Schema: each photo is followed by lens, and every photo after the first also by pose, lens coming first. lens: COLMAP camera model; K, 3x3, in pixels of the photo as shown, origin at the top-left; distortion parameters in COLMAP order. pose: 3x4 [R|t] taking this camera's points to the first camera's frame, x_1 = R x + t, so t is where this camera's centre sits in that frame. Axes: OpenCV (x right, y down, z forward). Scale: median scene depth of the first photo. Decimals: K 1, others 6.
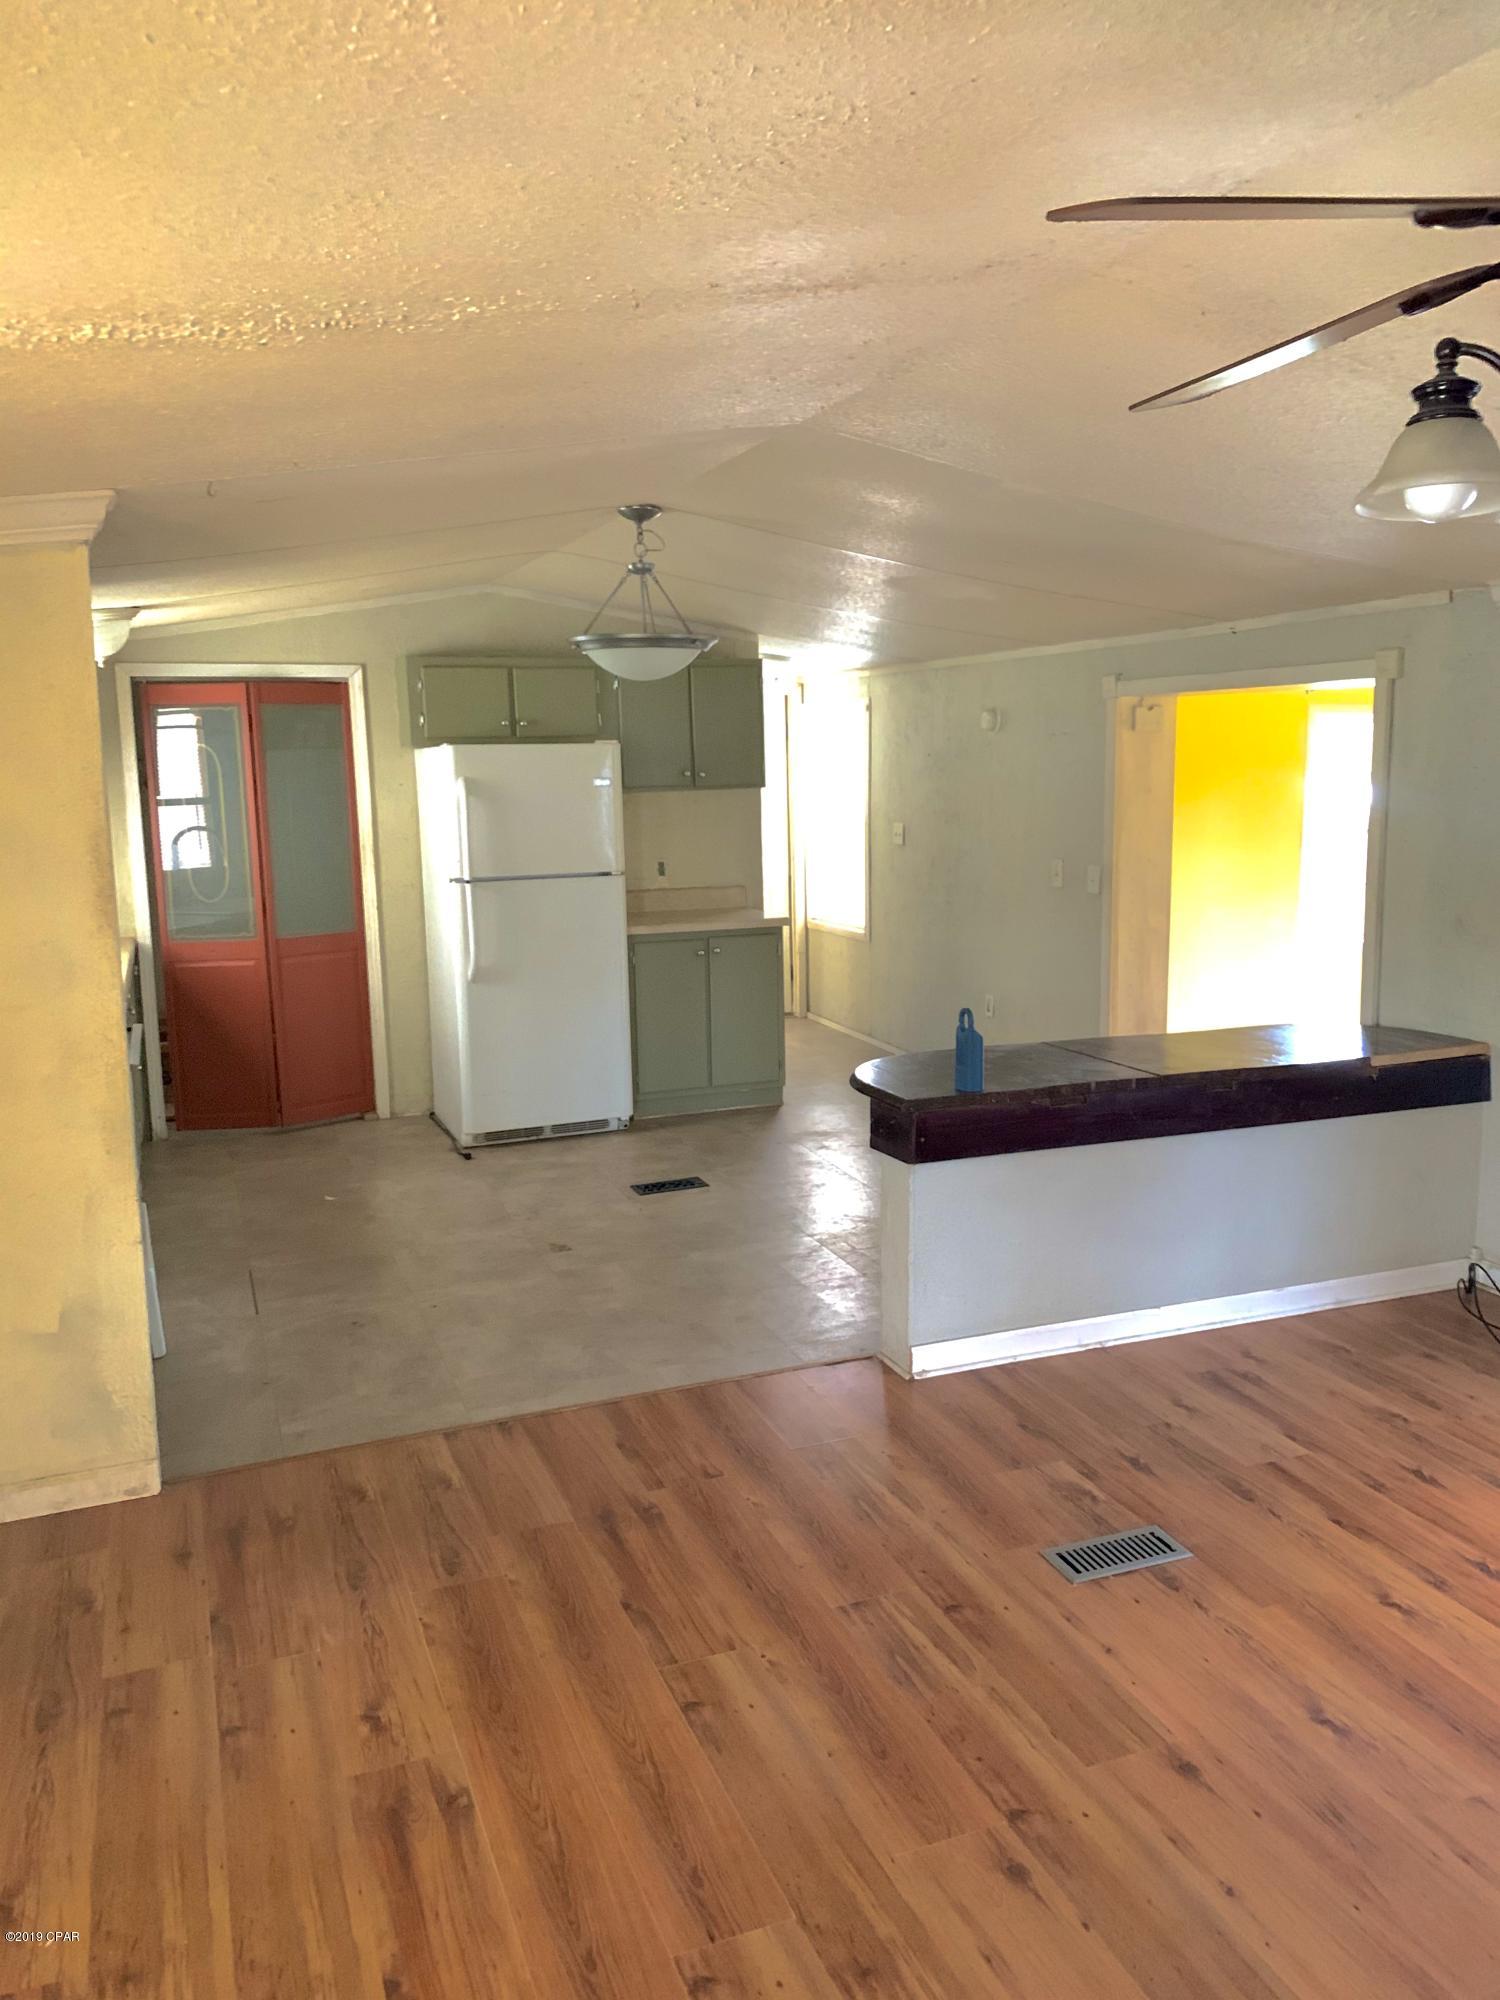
lens RADIAL K [[1550.5, 0, 766.4], [0, 1550.5, 1001.5], [0, 0, 1]] dist [0.025447, -0.018582]
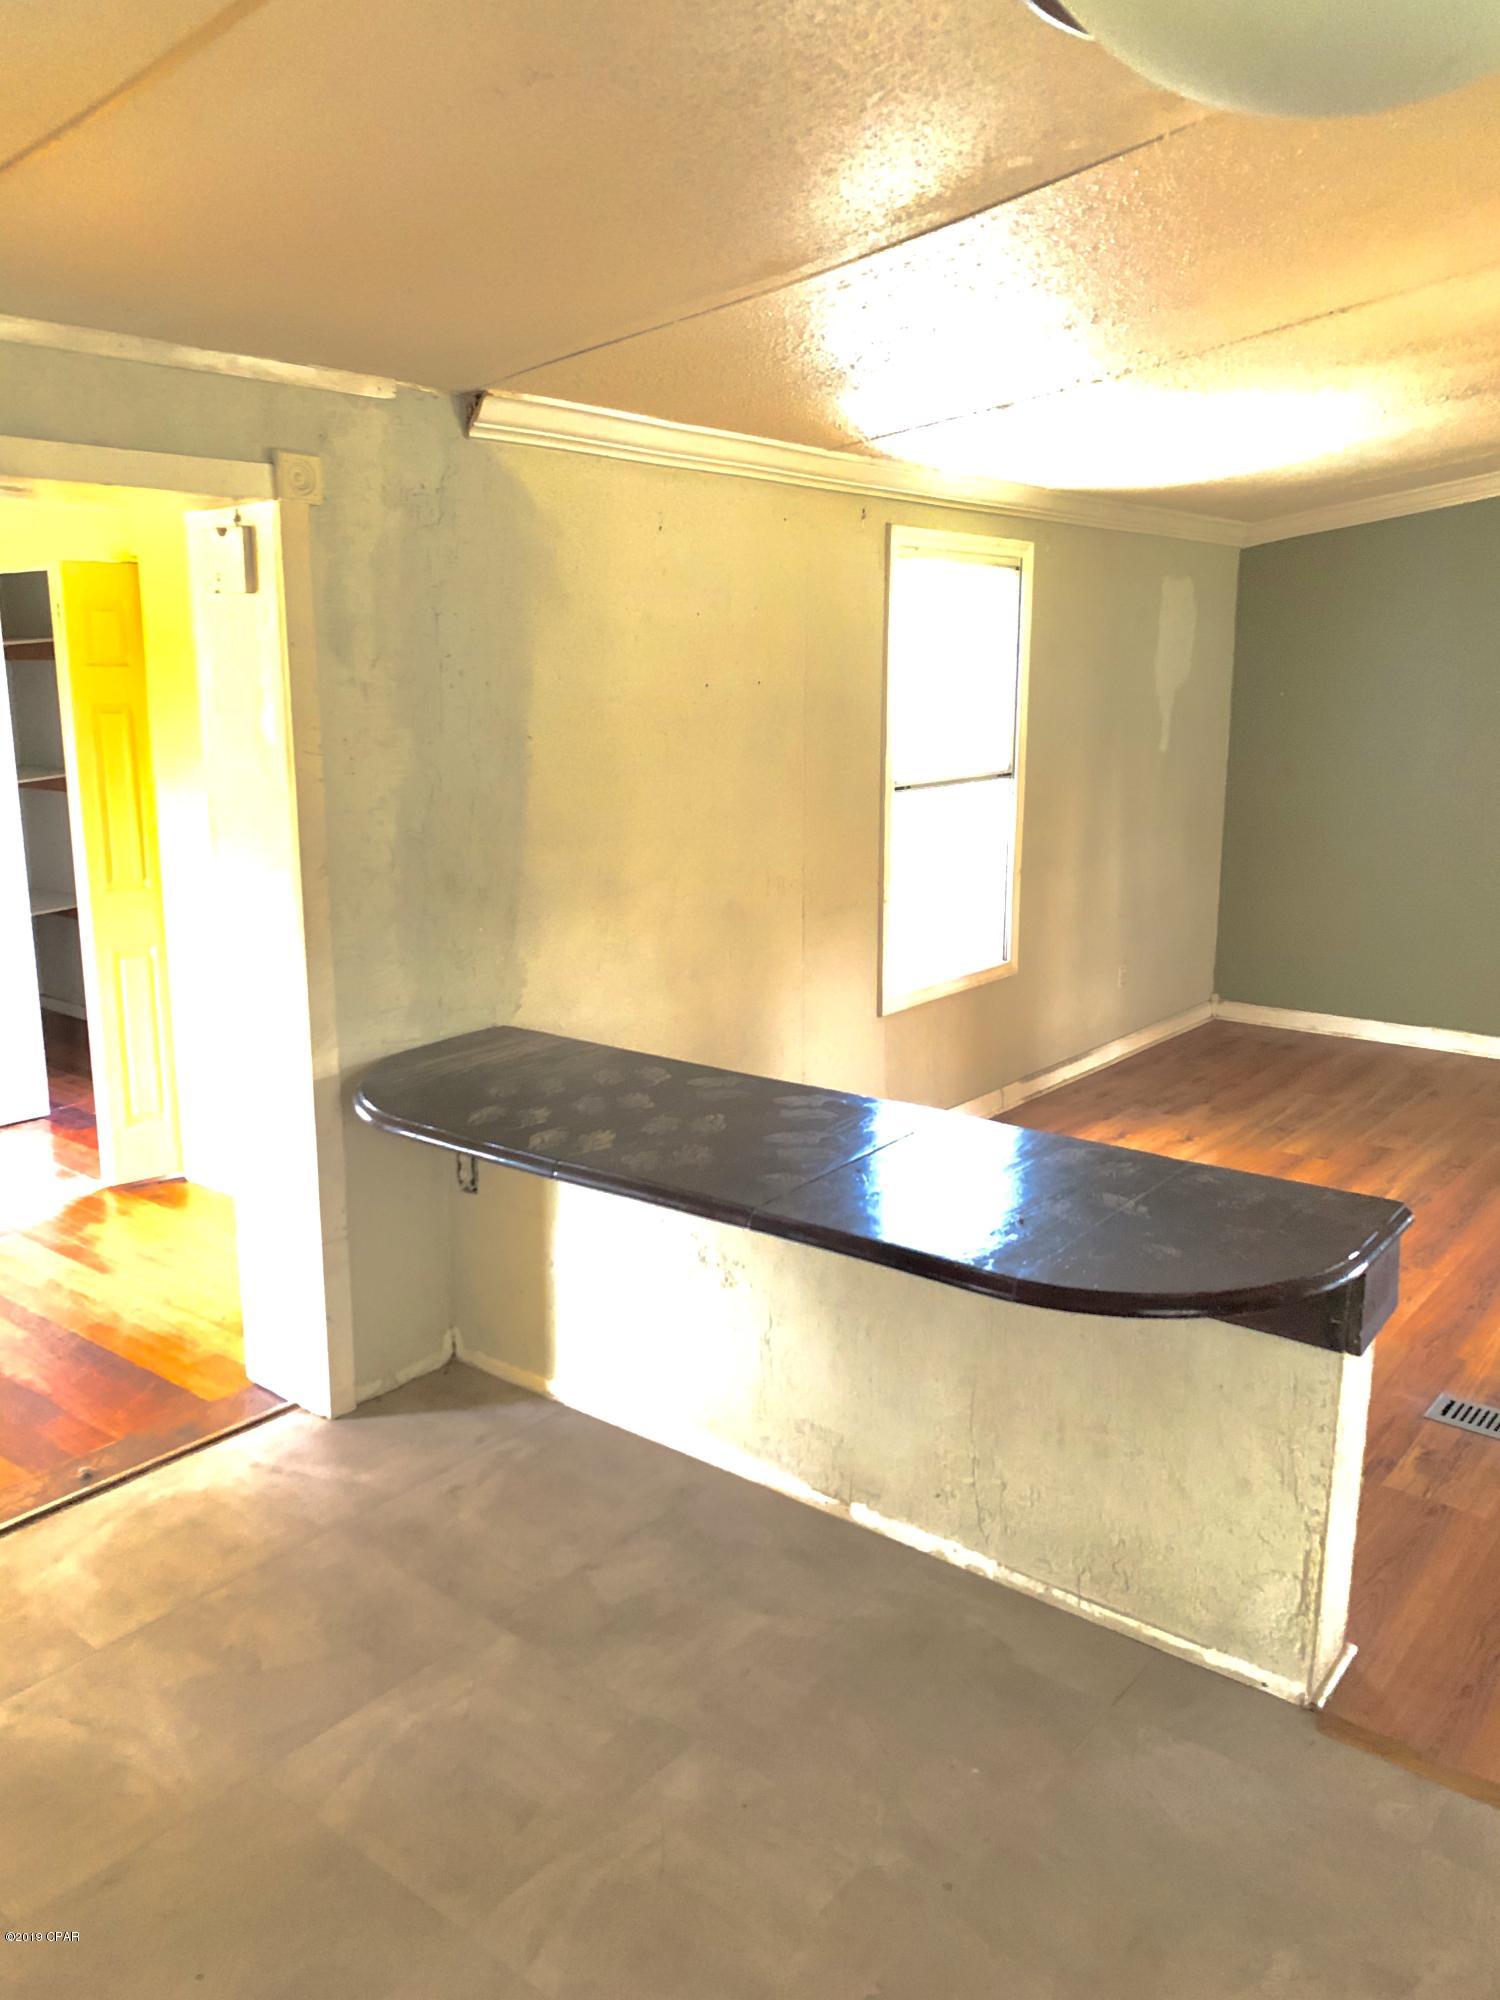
lens RADIAL K [[1550.5, 0, 737.5], [0, 1550.5, 997.8], [0, 0, 1]] dist [0.025447, -0.018582]
pose [[-0.496509, -0.178766, 0.849424, -0.240935], [0.135788, 0.950521, 0.279413, -0.186233], [-0.857345, 0.254073, -0.447668, 1.284412]]
